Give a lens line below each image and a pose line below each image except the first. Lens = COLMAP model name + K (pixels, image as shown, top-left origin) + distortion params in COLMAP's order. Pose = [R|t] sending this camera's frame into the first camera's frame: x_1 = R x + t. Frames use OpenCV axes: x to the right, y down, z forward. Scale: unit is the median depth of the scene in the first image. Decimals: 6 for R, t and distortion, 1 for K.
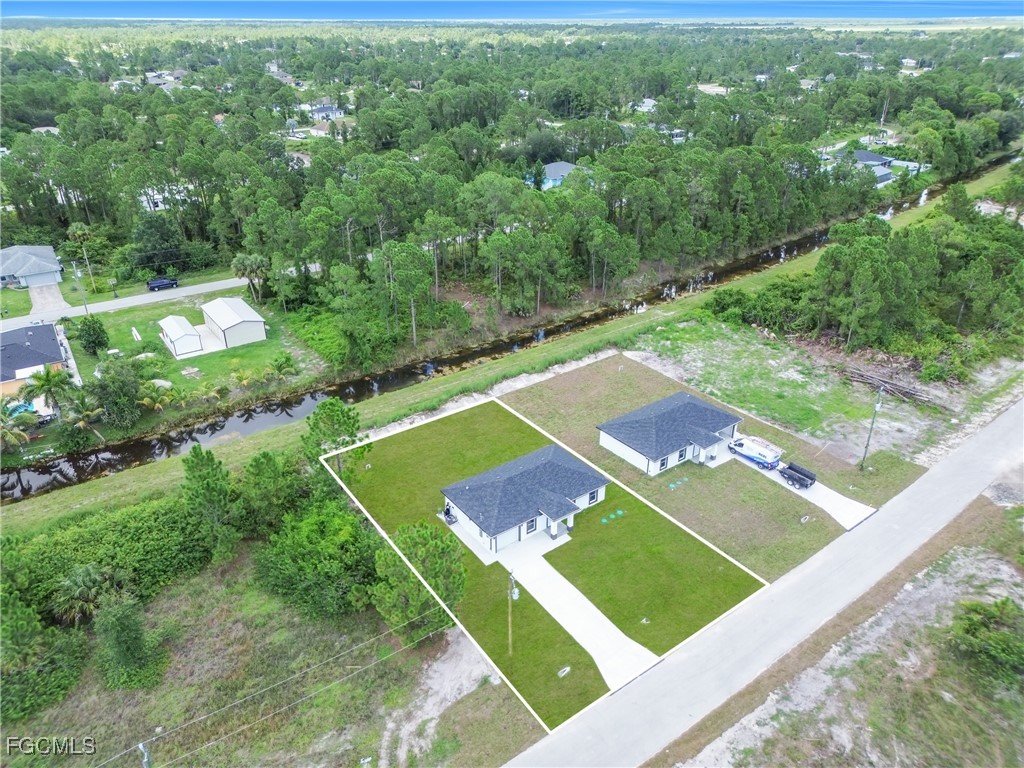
lens RADIAL K [[717.0, 0, 512.0], [0, 717.0, 384.0], [0, 0, 1]] dist [0.065402, -0.071247]
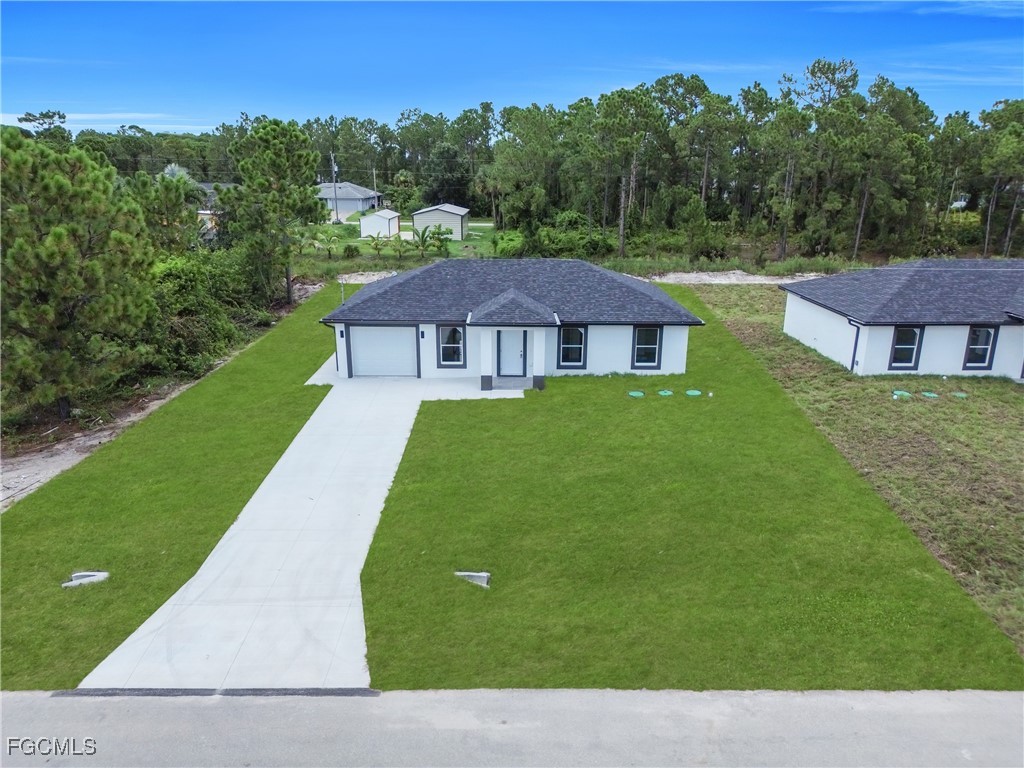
lens RADIAL K [[717.0, 0, 512.0], [0, 717.0, 384.0], [0, 0, 1]] dist [0.065402, -0.071247]
pose [[0.808096, 0.172590, -0.563200, 0.251326], [-0.270829, 0.957924, -0.095041, 0.209192], [0.523099, 0.229333, 0.820837, 0.572345]]
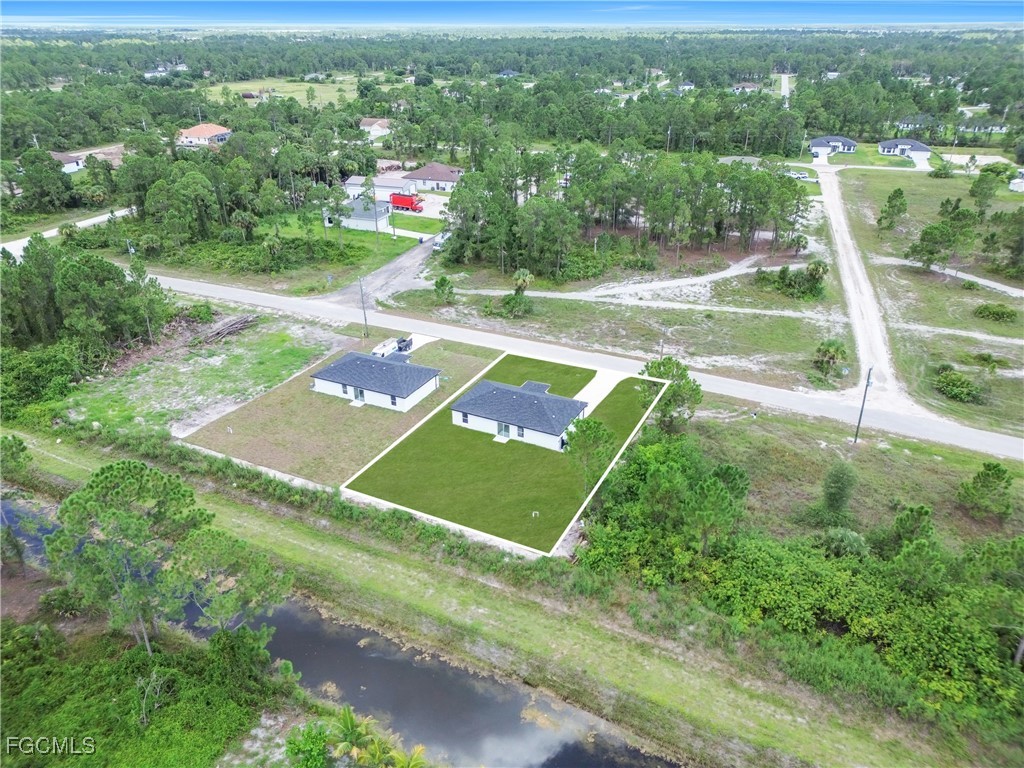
lens RADIAL K [[717.0, 0, 512.0], [0, 717.0, 384.0], [0, 0, 1]] dist [0.065402, -0.071247]
pose [[-0.455784, -0.394895, 0.797696, -0.831533], [0.403780, 0.706946, 0.580680, -0.531047], [-0.793236, 0.586758, -0.162763, 1.056574]]
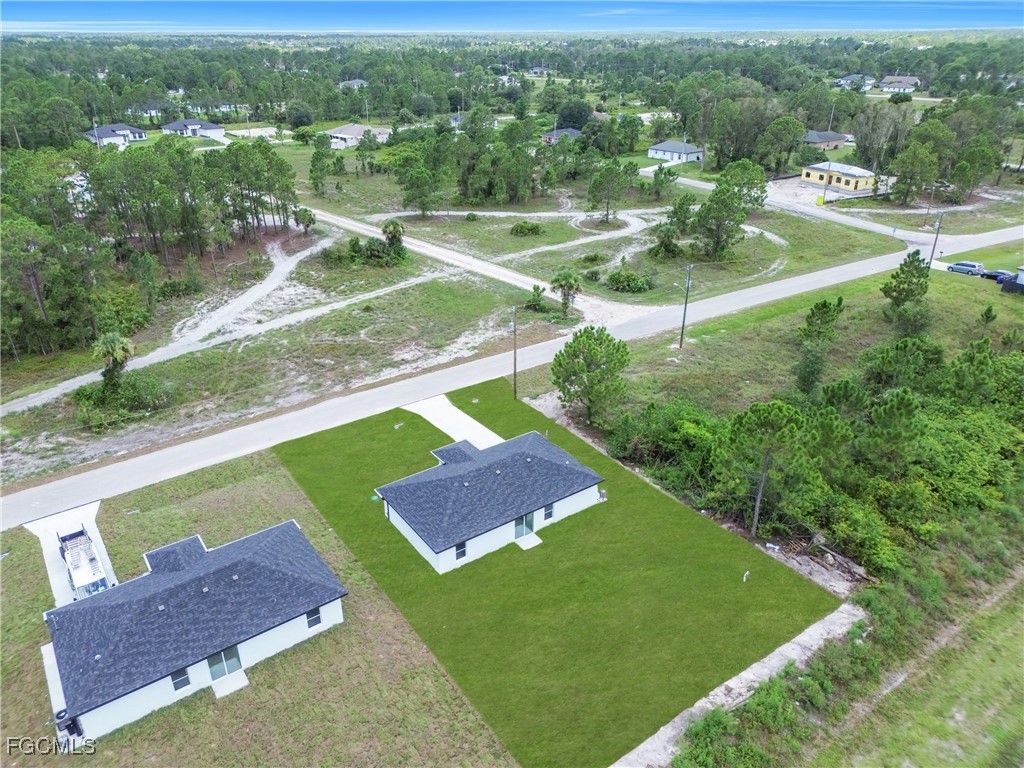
lens RADIAL K [[717.0, 0, 512.0], [0, 717.0, 384.0], [0, 0, 1]] dist [0.065402, -0.071247]
pose [[-0.999870, -0.004823, 0.015385, -0.010754], [0.009338, 0.604671, 0.796421, -0.461744], [-0.013144, 0.796461, -0.604547, 1.220662]]
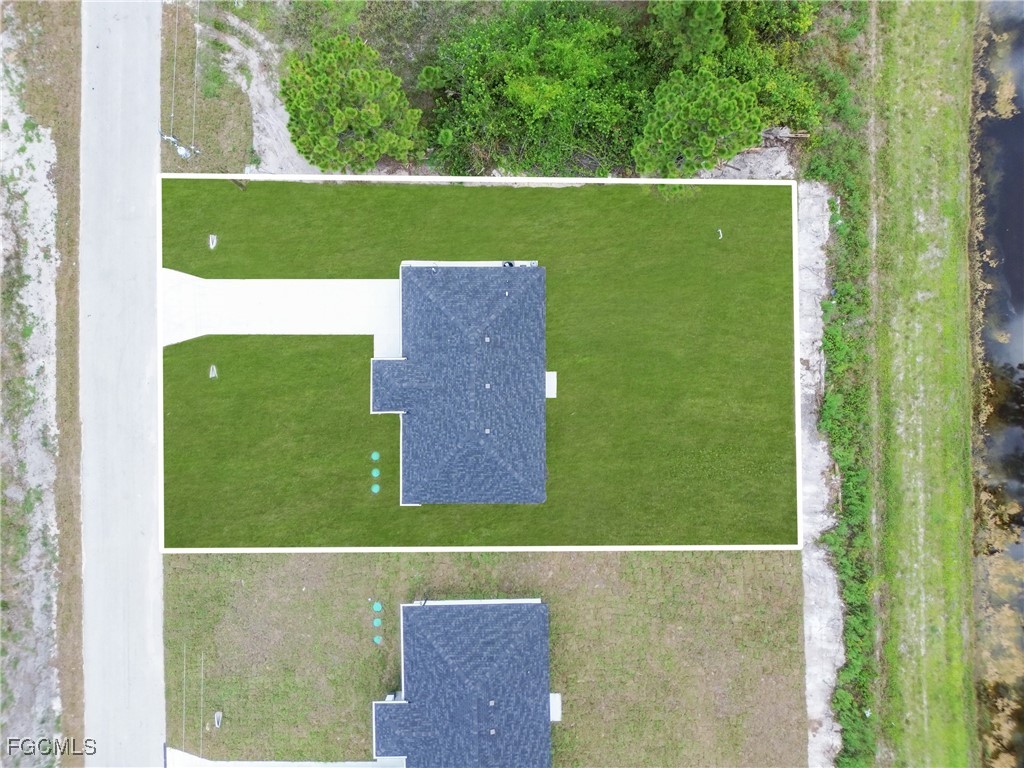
lens RADIAL K [[713.1, 0, 512.0], [0, 713.1, 384.0], [0, 0, 1]] dist [0.007447, 0.004912]
pose [[-0.588208, 0.808691, 0.005488, -0.003495], [-0.354892, -0.264220, 0.896794, -0.373099], [0.726679, 0.525554, 0.442414, 0.670953]]
